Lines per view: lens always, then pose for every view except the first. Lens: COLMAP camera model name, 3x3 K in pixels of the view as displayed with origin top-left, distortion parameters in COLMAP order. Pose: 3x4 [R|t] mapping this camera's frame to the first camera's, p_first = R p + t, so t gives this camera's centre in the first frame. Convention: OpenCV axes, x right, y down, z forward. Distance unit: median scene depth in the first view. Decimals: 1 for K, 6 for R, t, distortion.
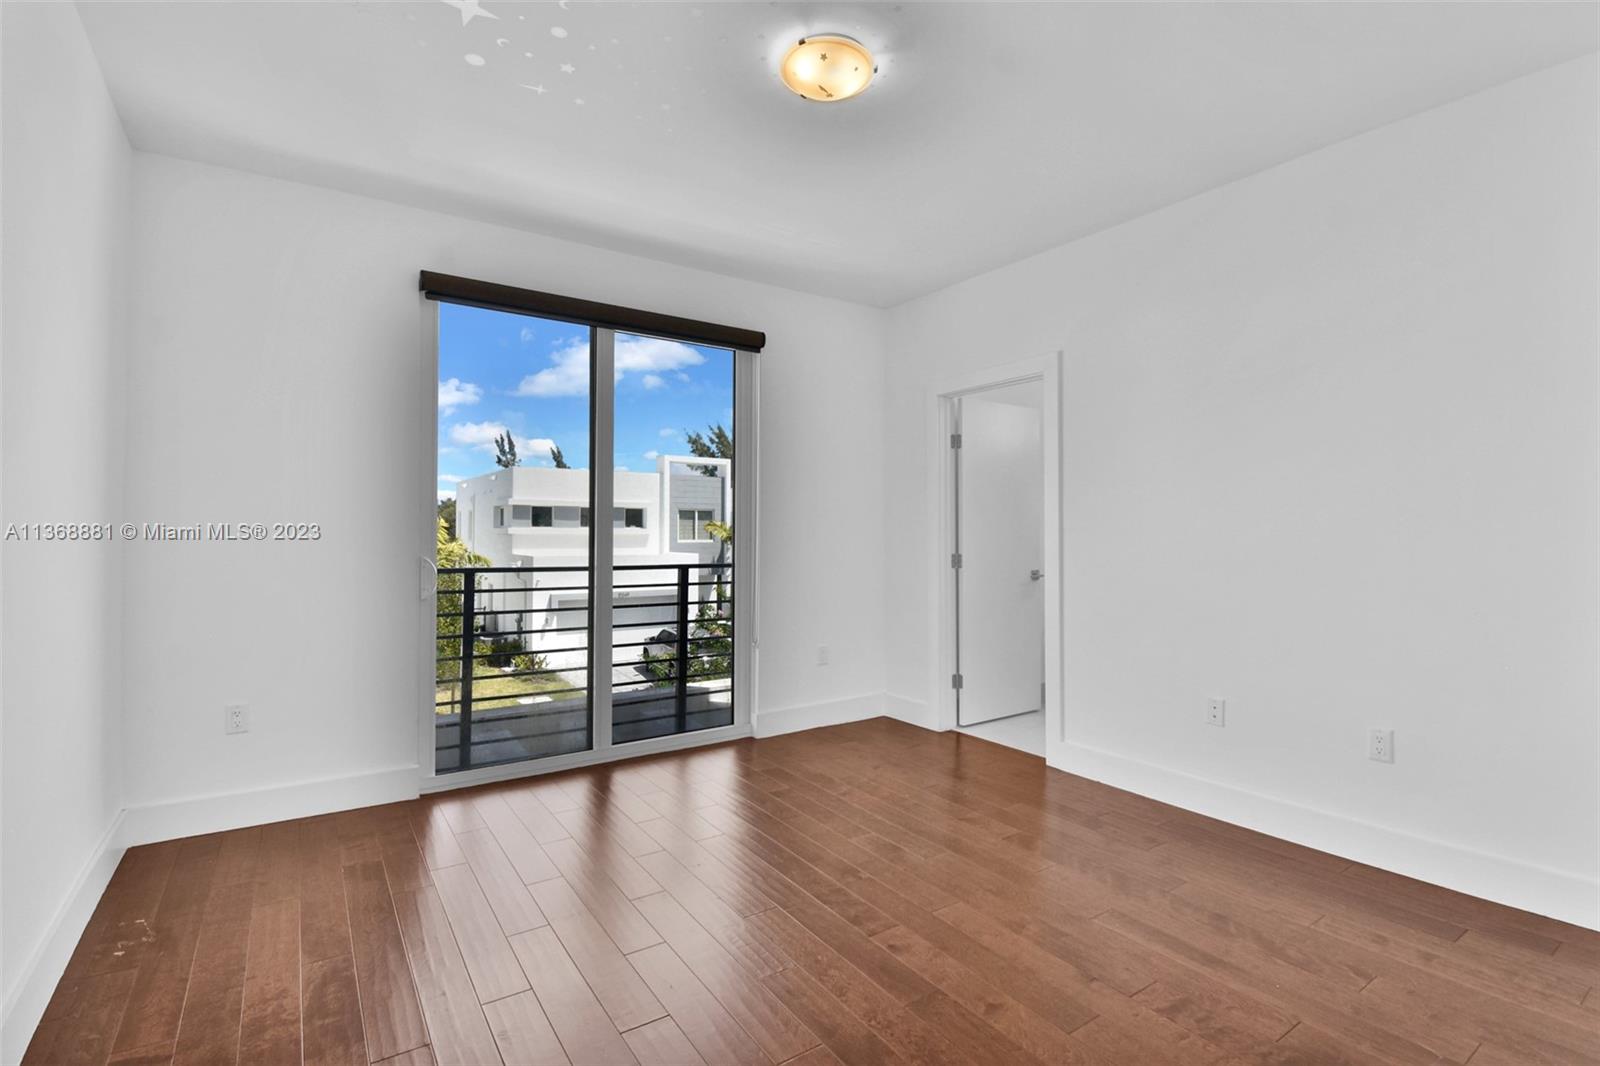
lens RADIAL K [[739.3, 0, 809.4], [0, 739.3, 530.8], [0, 0, 1]] dist [0.027418, -0.032088]
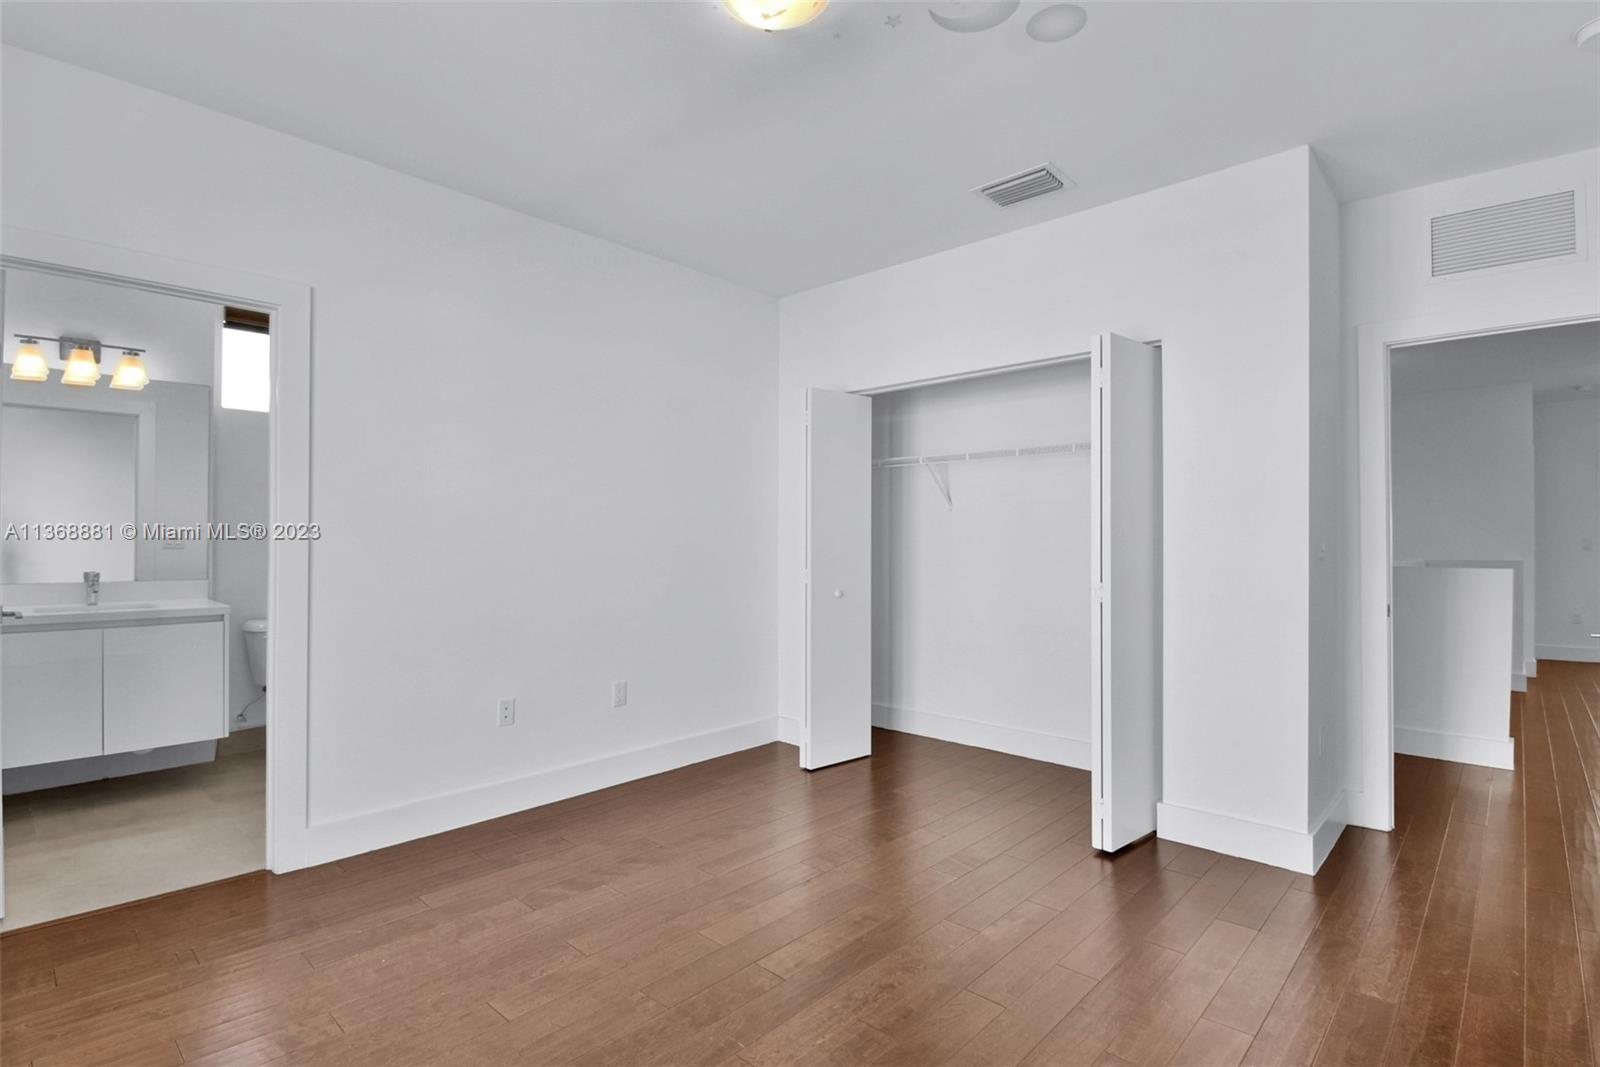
lens RADIAL K [[739.3, 0, 809.4], [0, 739.3, 531.3], [0, 0, 1]] dist [0.027418, -0.032088]
pose [[-0.205295, 0.009950, 0.978650, -0.625452], [-0.005023, 0.999924, -0.011220, -0.004920], [-0.978687, -0.007219, -0.205230, 0.867038]]
